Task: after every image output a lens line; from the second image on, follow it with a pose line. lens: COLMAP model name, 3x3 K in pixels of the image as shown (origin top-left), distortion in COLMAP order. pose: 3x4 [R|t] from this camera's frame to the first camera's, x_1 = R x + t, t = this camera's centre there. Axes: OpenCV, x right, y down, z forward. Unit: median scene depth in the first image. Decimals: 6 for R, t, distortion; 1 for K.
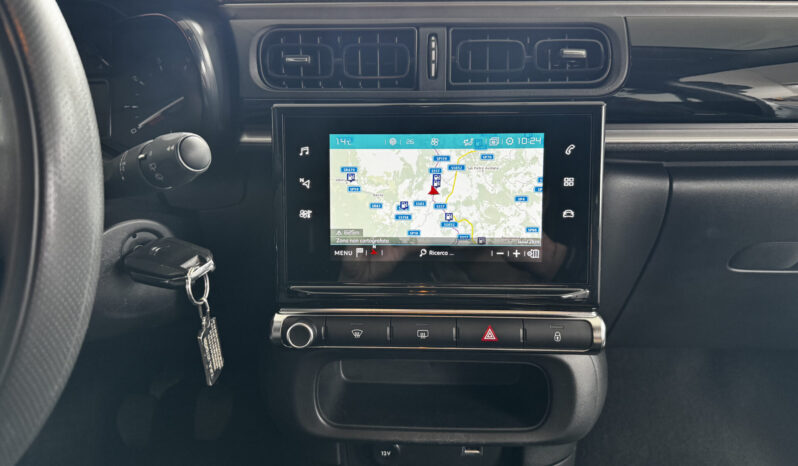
lens RADIAL K [[562.3, 0, 393.5], [0, 562.3, 235.2], [0, 0, 1]] dist [0.148894, -0.256582]
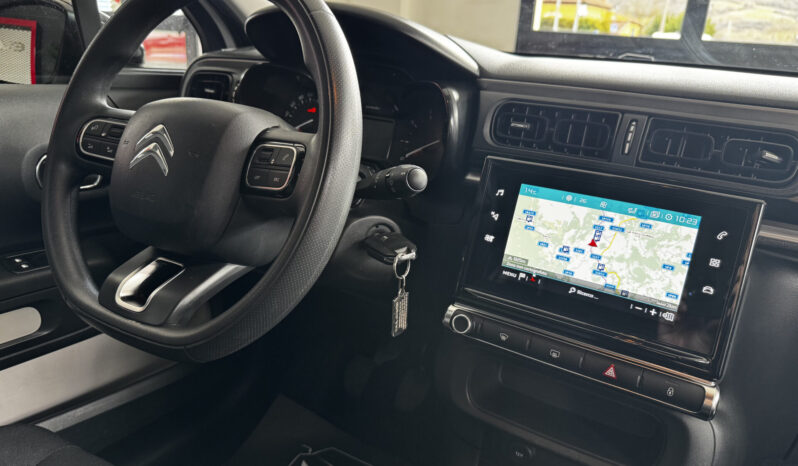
lens RADIAL K [[571.2, 0, 393.4], [0, 571.2, 235.7], [0, 0, 1]] dist [0.131556, -0.278453]
pose [[0.867960, 0.222512, -0.443997, 0.247581], [-0.254659, 0.966940, -0.013238, 0.032099], [0.426373, 0.124558, 0.895930, -0.308908]]
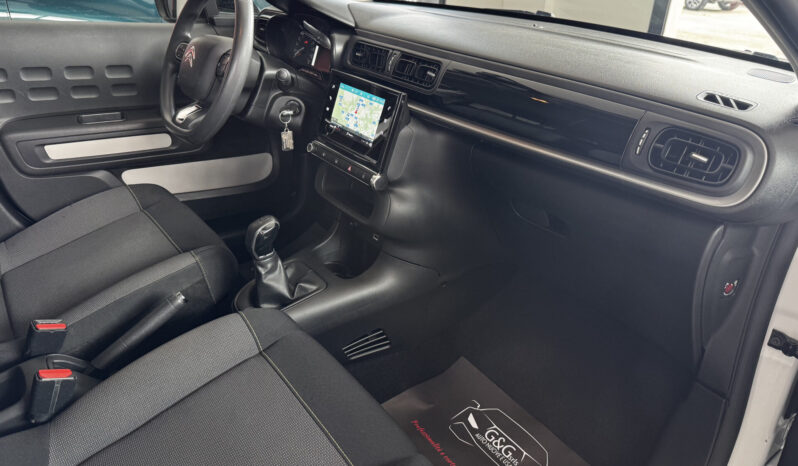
lens RADIAL K [[562.3, 0, 393.5], [0, 562.3, 235.2], [0, 0, 1]] dist [0.148894, -0.256582]
pose [[0.631081, 0.384907, -0.673486, 2.200749], [-0.347118, 0.916560, 0.198565, -0.136074], [0.693719, 0.108469, 0.712031, -0.716039]]
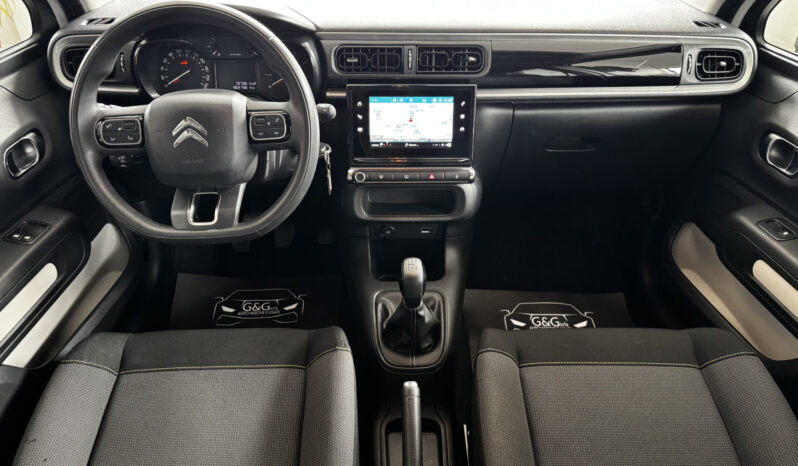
lens RADIAL K [[562.3, 0, 393.5], [0, 562.3, 235.2], [0, 0, 1]] dist [0.148894, -0.256582]
pose [[0.997357, -0.019206, 0.070080, -0.194046], [0.004816, 0.979788, 0.199978, -0.079996], [-0.072504, -0.199112, 0.977291, -1.581175]]
